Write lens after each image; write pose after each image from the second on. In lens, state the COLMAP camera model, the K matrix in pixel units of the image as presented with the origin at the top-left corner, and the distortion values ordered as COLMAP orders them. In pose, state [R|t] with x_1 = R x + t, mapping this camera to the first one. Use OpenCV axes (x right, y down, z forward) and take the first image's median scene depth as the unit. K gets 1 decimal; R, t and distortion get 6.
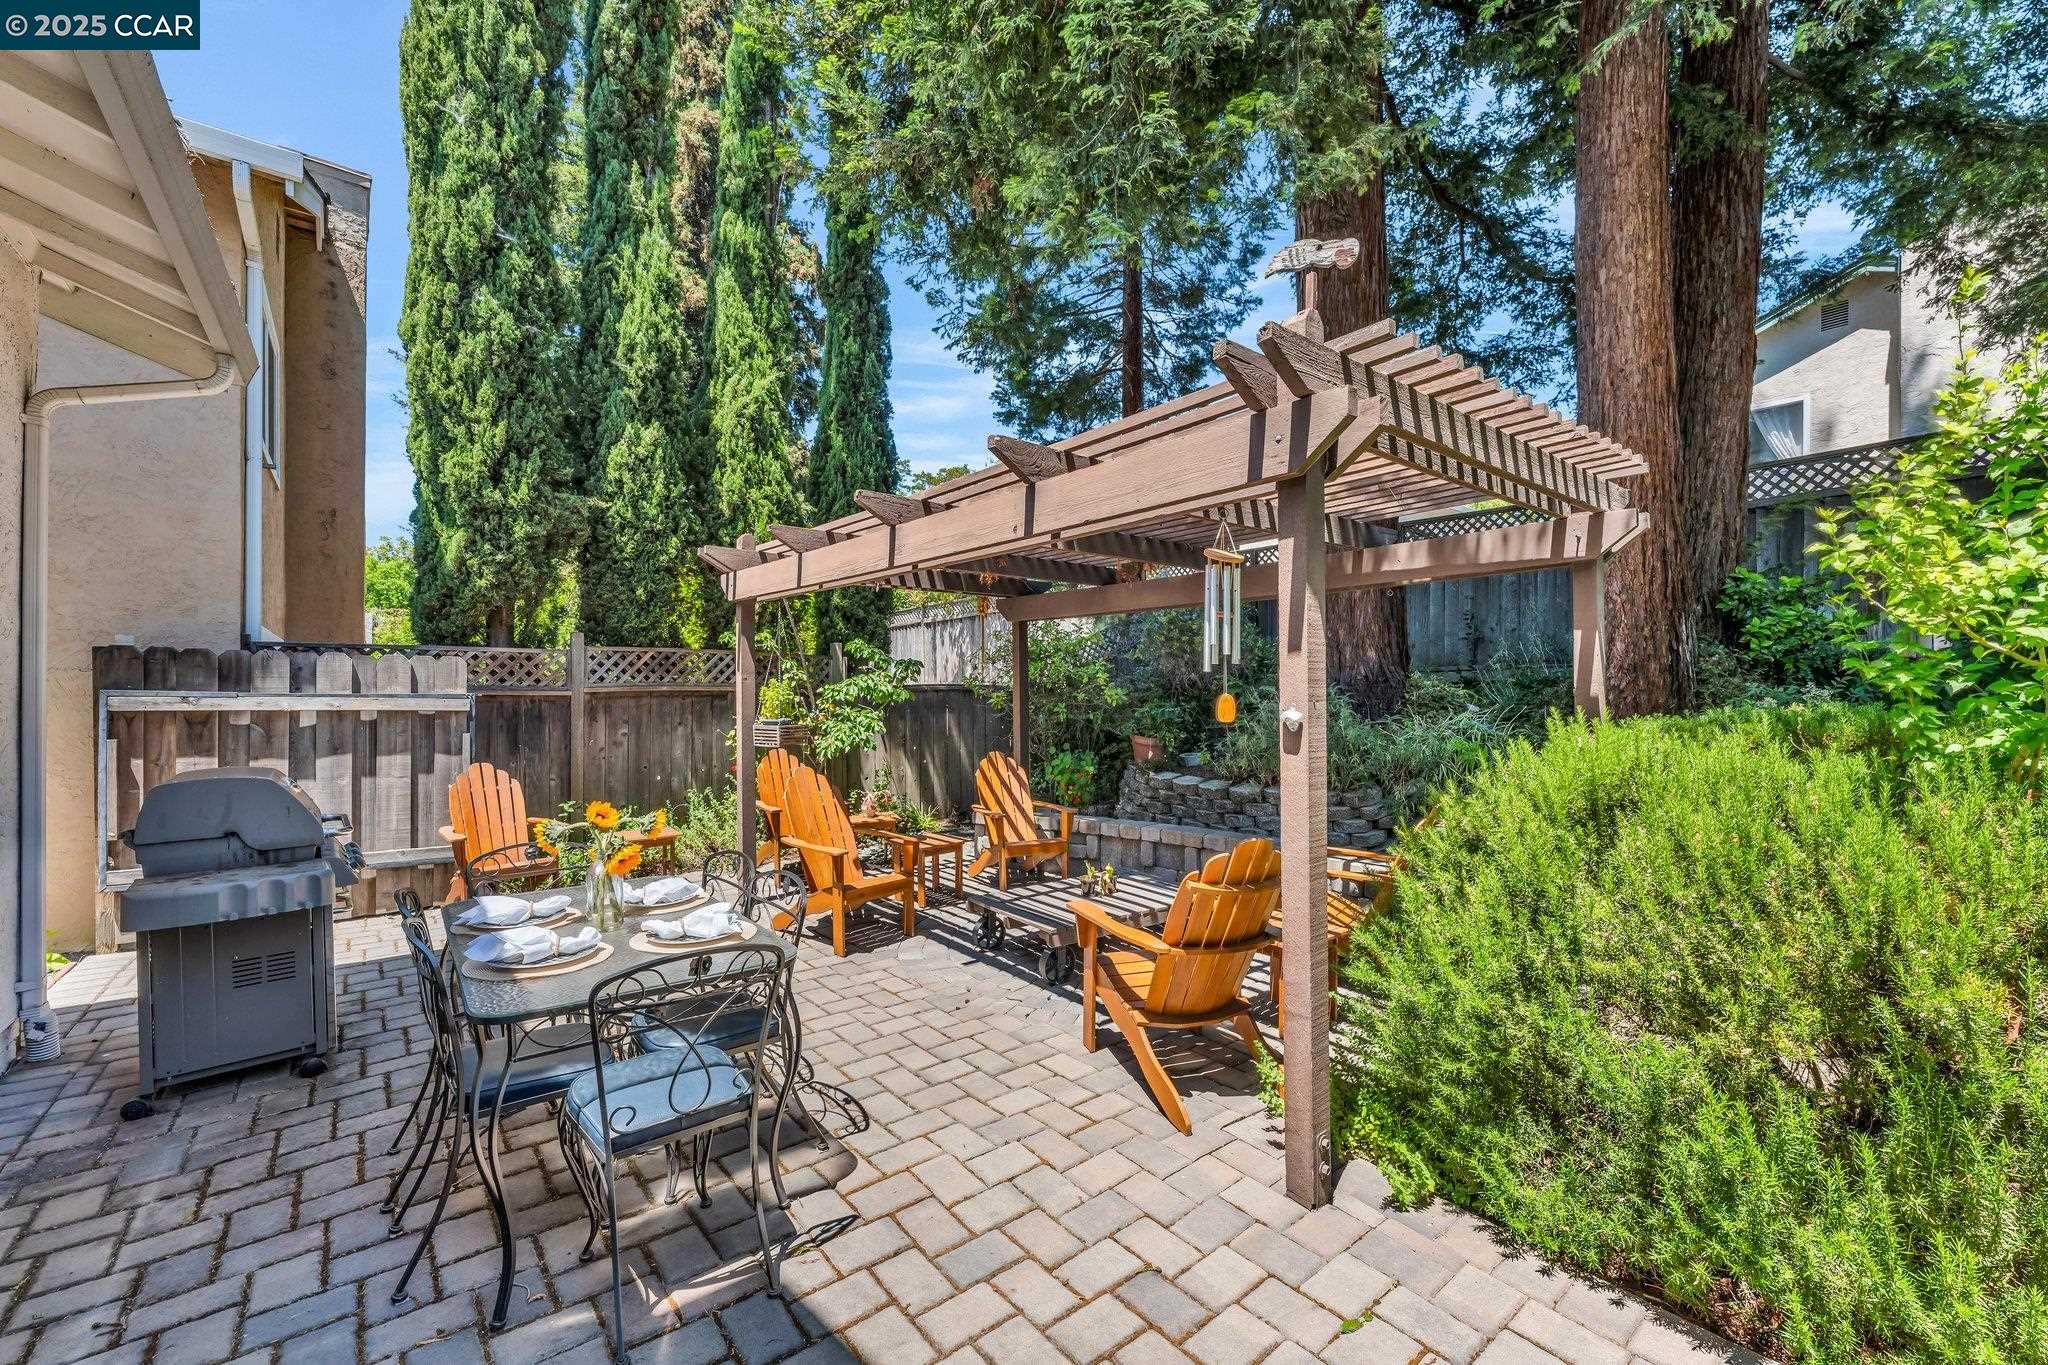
lens RADIAL K [[820.8, 0, 1025.5], [0, 820.8, 701.6], [0, 0, 1]] dist [0.000361, -0.000051]
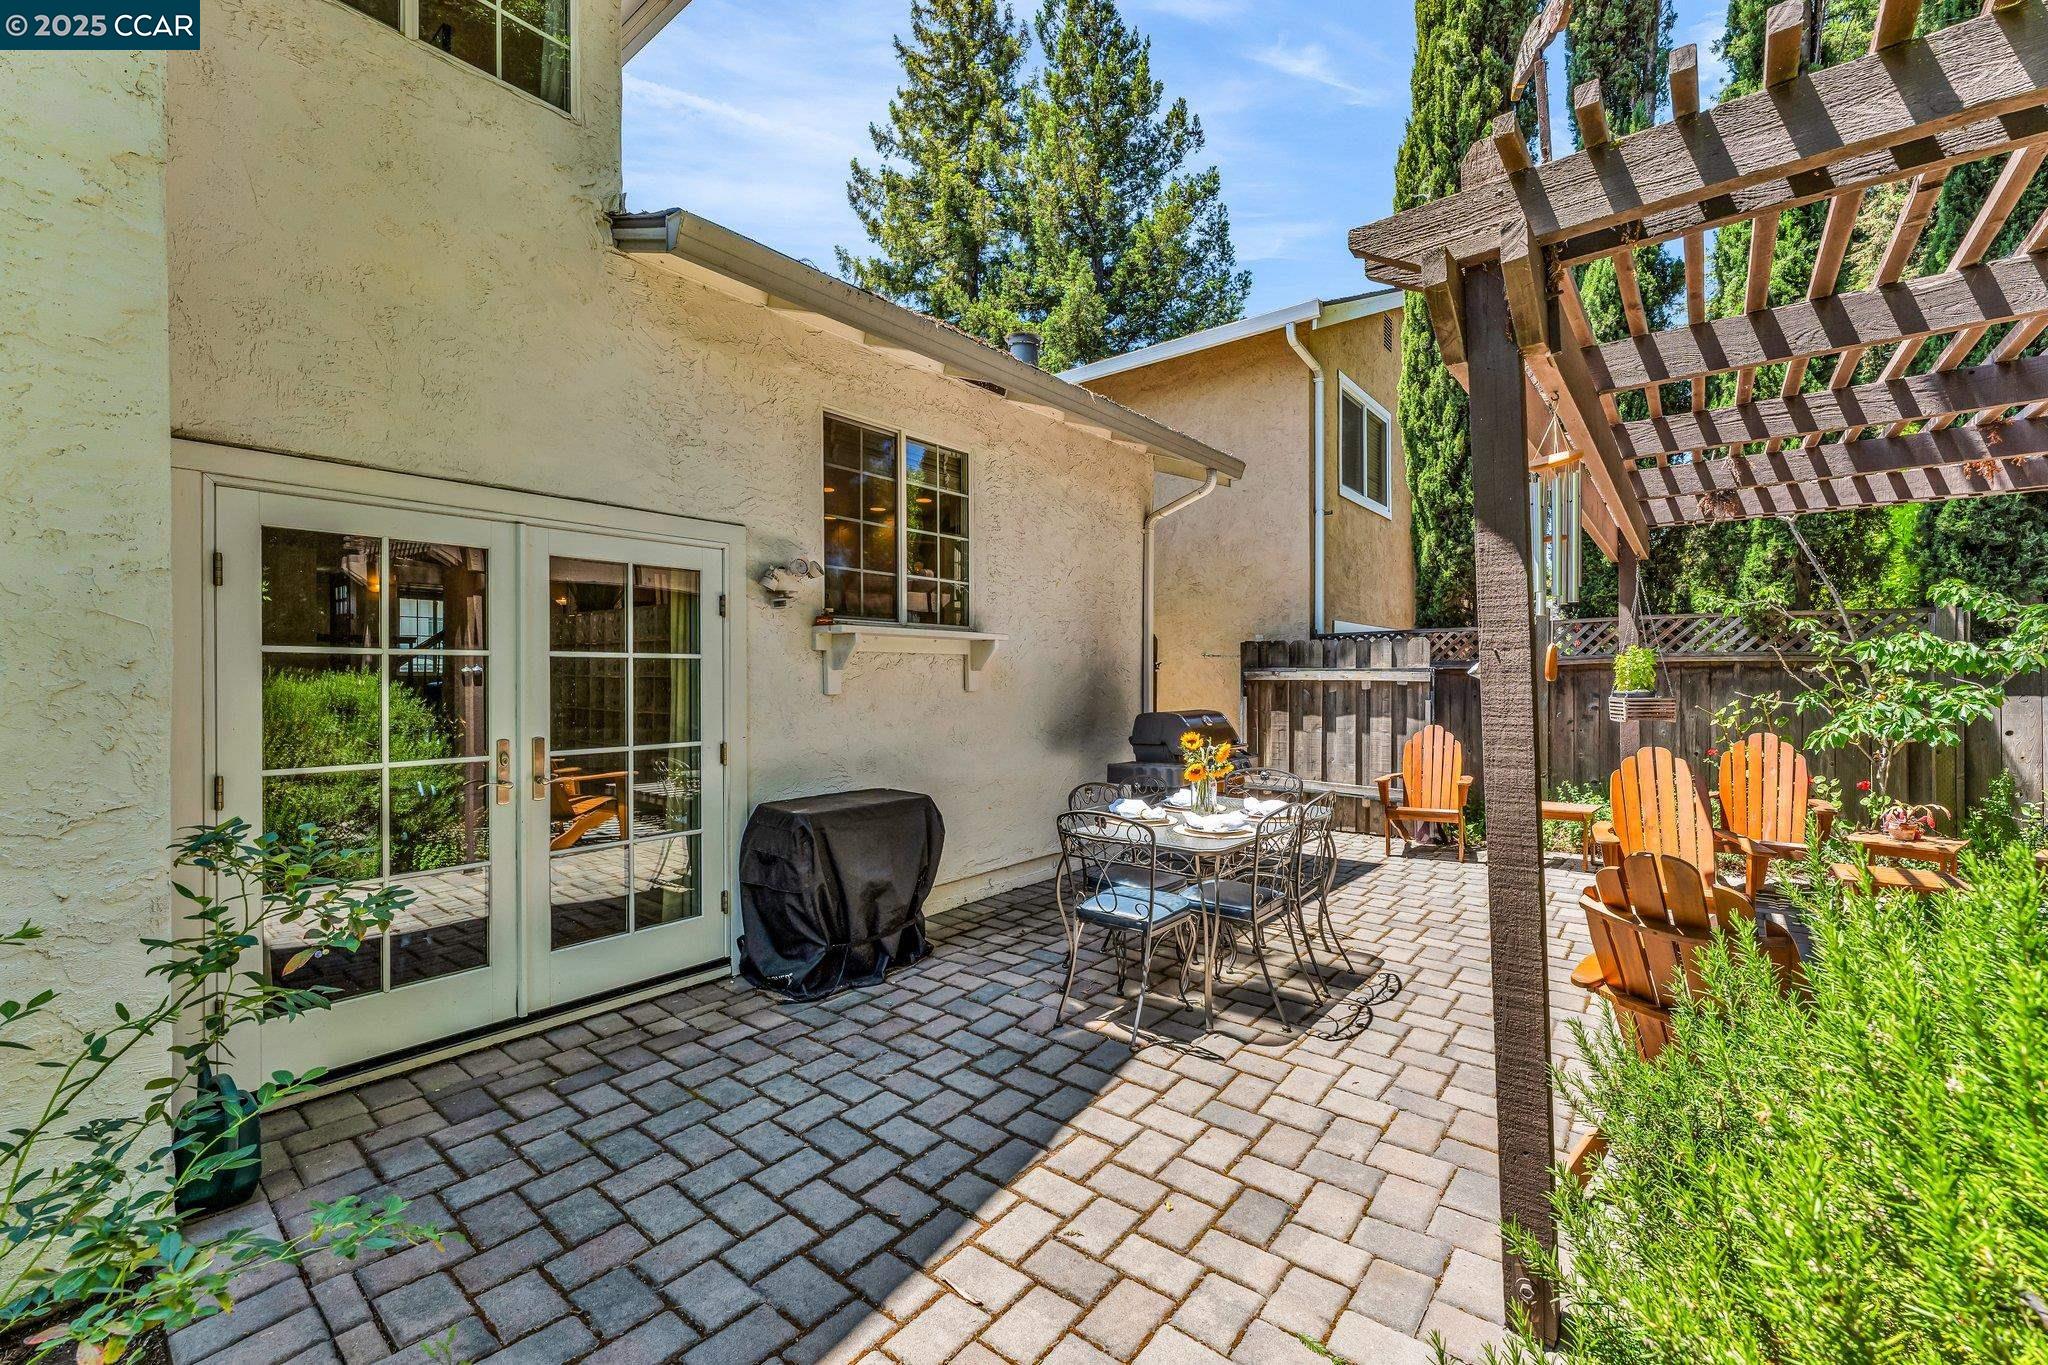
lens RADIAL K [[836.4, 0, 1032.5], [0, 836.4, 680.1], [0, 0, 1]] dist [-0.000343, -0.000099]
pose [[0.220410, 0.001101, -0.975407, 0.357919], [-0.003541, 0.999994, 0.000328, 0.009533], [0.975401, 0.003381, 0.220412, 0.143955]]
